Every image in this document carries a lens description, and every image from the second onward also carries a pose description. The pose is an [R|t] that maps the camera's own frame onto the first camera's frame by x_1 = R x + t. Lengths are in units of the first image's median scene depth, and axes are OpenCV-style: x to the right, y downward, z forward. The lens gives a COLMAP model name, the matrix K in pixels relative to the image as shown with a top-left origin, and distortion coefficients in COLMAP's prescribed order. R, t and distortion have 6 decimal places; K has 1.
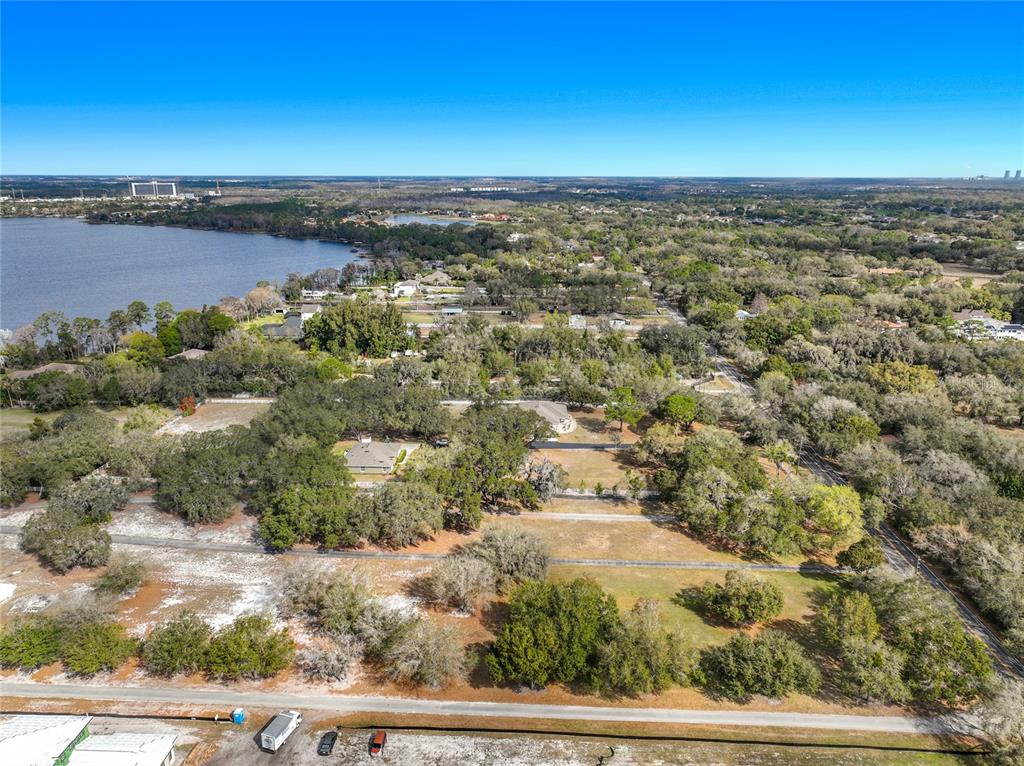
lens RADIAL K [[720.0, 0, 512.0], [0, 720.0, 383.0], [0, 0, 1]] dist [0.000601, 0.014111]
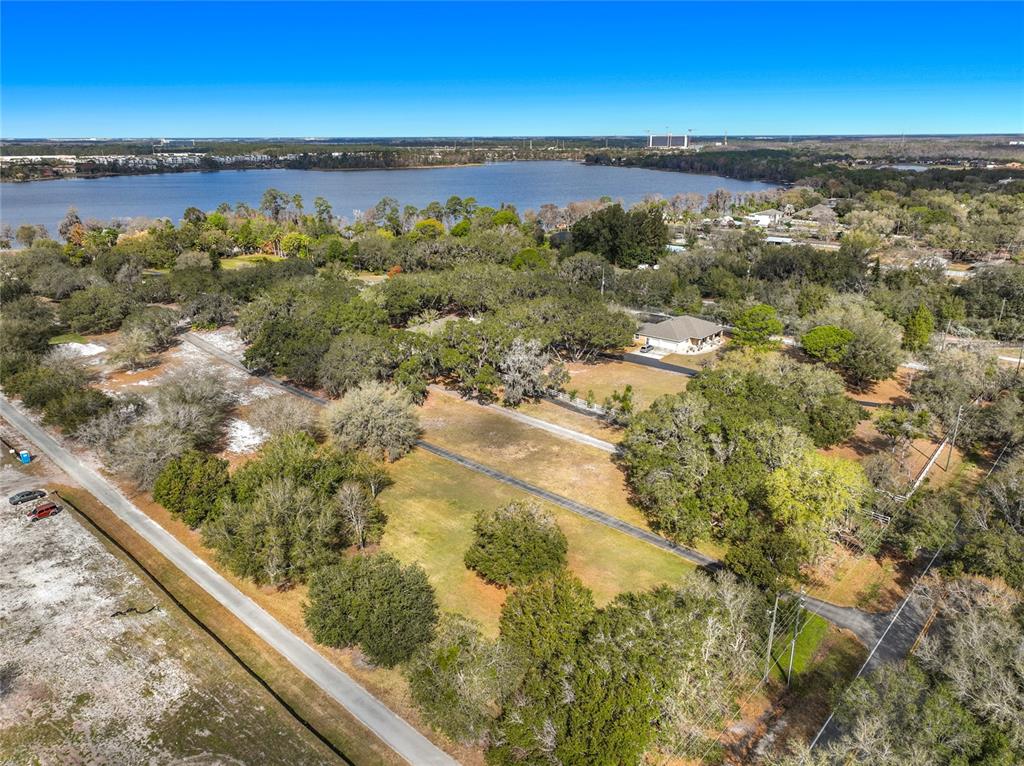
lens RADIAL K [[720.0, 0, 512.0], [0, 720.0, 383.0], [0, 0, 1]] dist [0.000601, 0.014111]
pose [[0.769998, 0.203332, -0.604780, 0.081179], [-0.172822, 0.978895, 0.109077, 0.009392], [0.614195, 0.020530, 0.788888, 0.055213]]
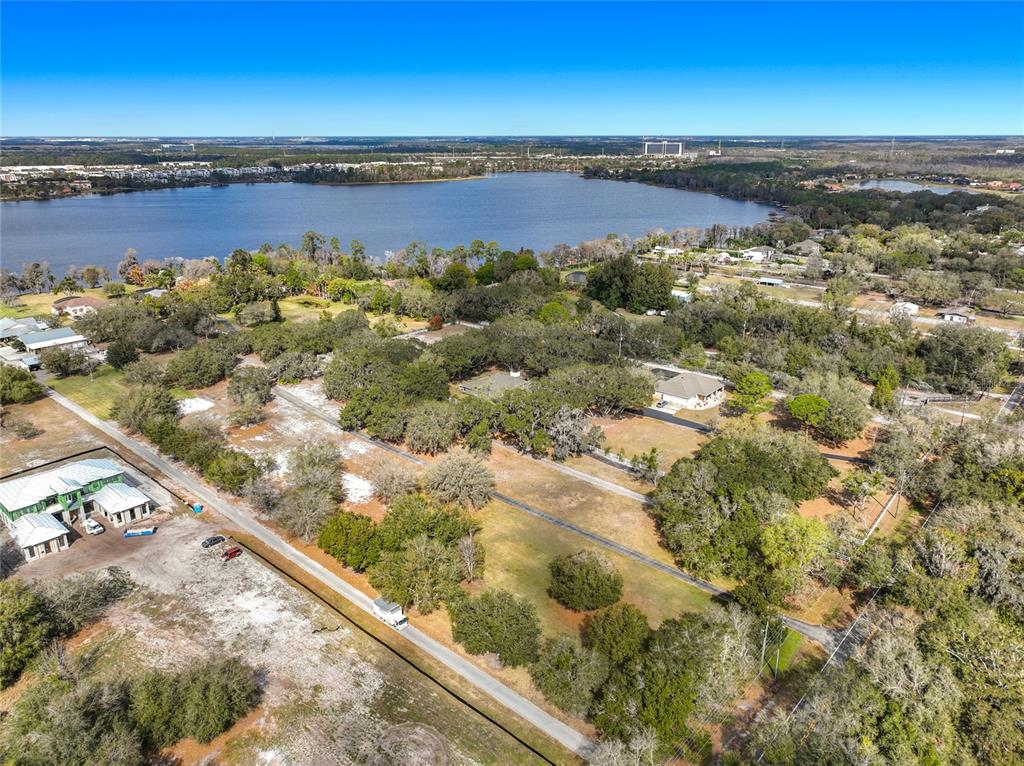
lens RADIAL K [[723.6, 0, 511.5], [0, 723.6, 369.5], [0, 0, 1]] dist [0.004033, 0.004504]
pose [[0.774812, 0.192342, -0.602222, 0.090181], [-0.172841, 0.980750, 0.090865, -0.005404], [0.608106, 0.033685, 0.793141, 0.020268]]
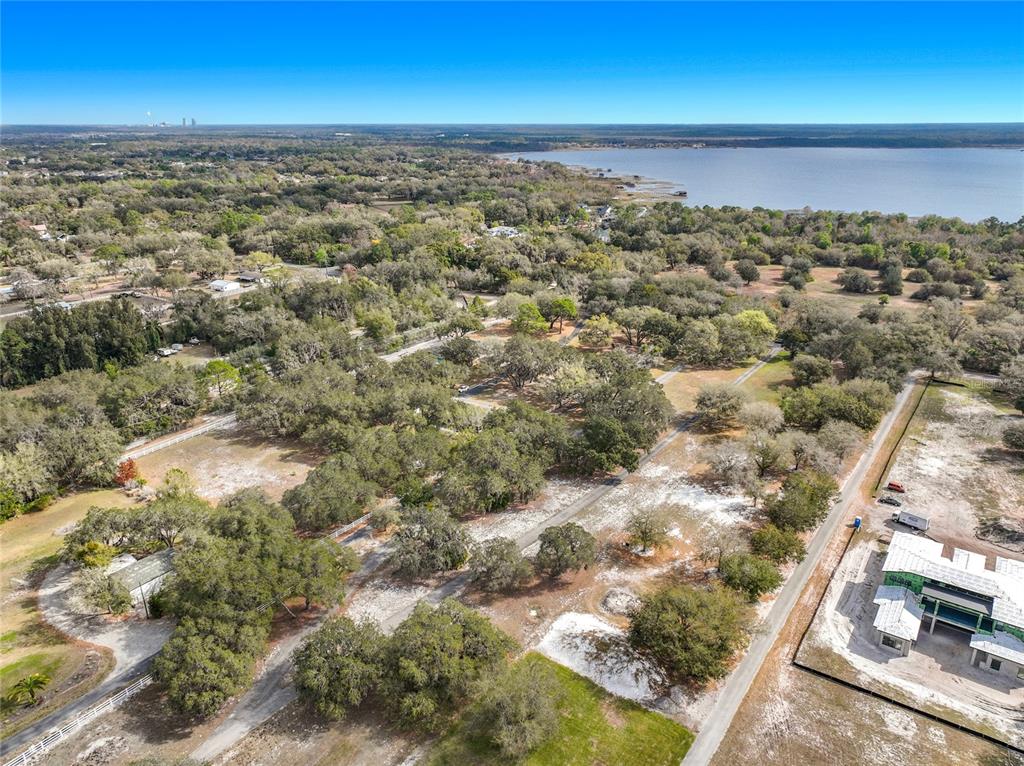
lens RADIAL K [[720.0, 0, 512.0], [0, 720.0, 383.0], [0, 0, 1]] dist [0.000601, 0.014111]
pose [[0.541492, -0.290554, 0.788901, -0.165590], [0.238433, 0.952925, 0.187306, -0.019222], [-0.806186, 0.086675, 0.585279, 0.067231]]
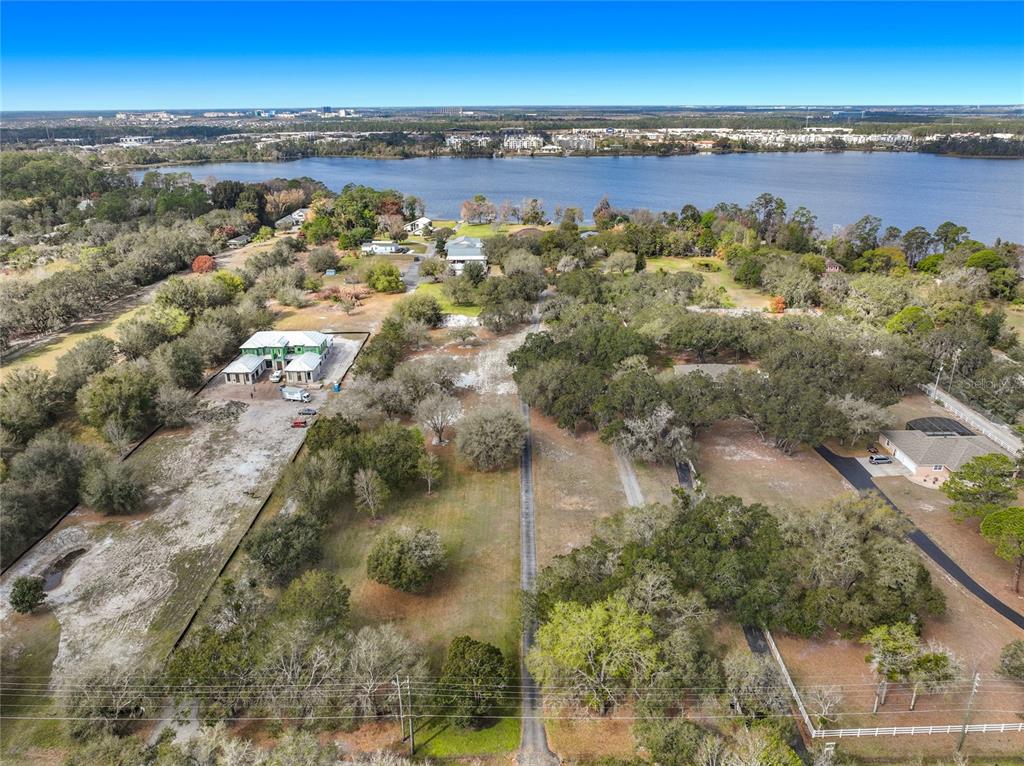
lens RADIAL K [[740.2, 0, 512.0], [0, 740.2, 383.0], [0, 0, 1]] dist [-0.015902, -0.004329]
pose [[0.037418, 0.351318, -0.935508, 0.124995], [-0.273452, 0.904031, 0.328560, -0.024245], [0.961158, 0.243522, 0.129895, 0.111846]]
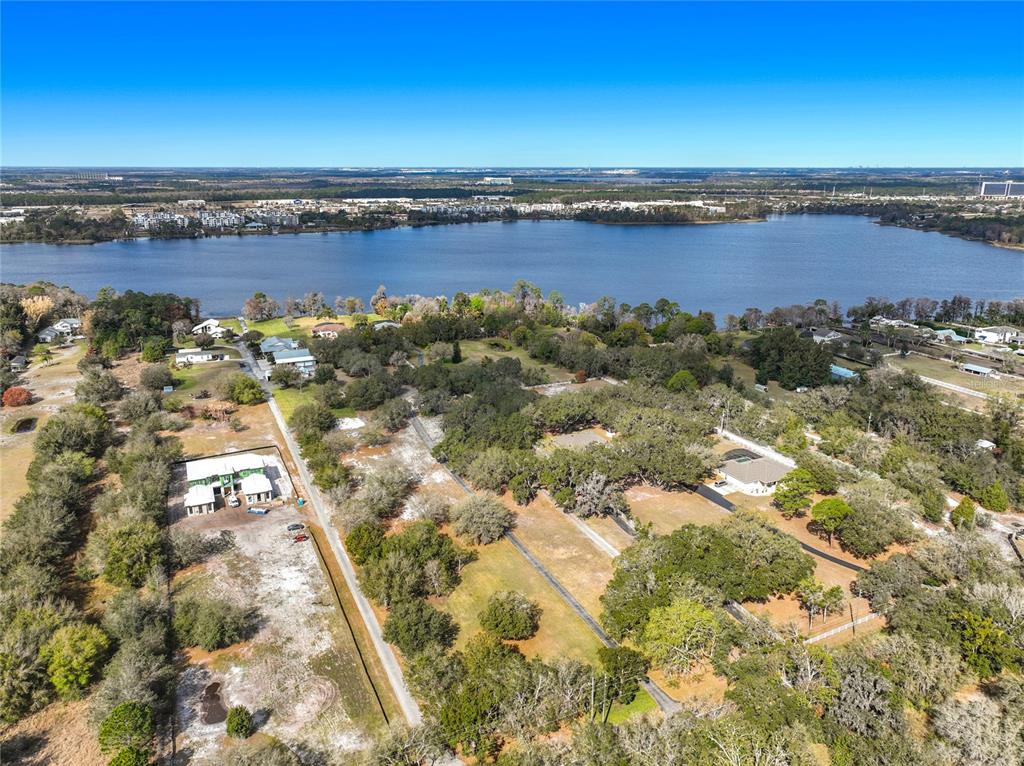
lens RADIAL K [[732.6, 0, 512.9], [0, 732.6, 359.5], [0, 0, 1]] dist [0.003541, 0.004974]
pose [[0.459297, 0.226093, -0.859027, 0.148245], [-0.247276, 0.961383, 0.120821, -0.029537], [0.853171, 0.156924, 0.497468, 0.040676]]
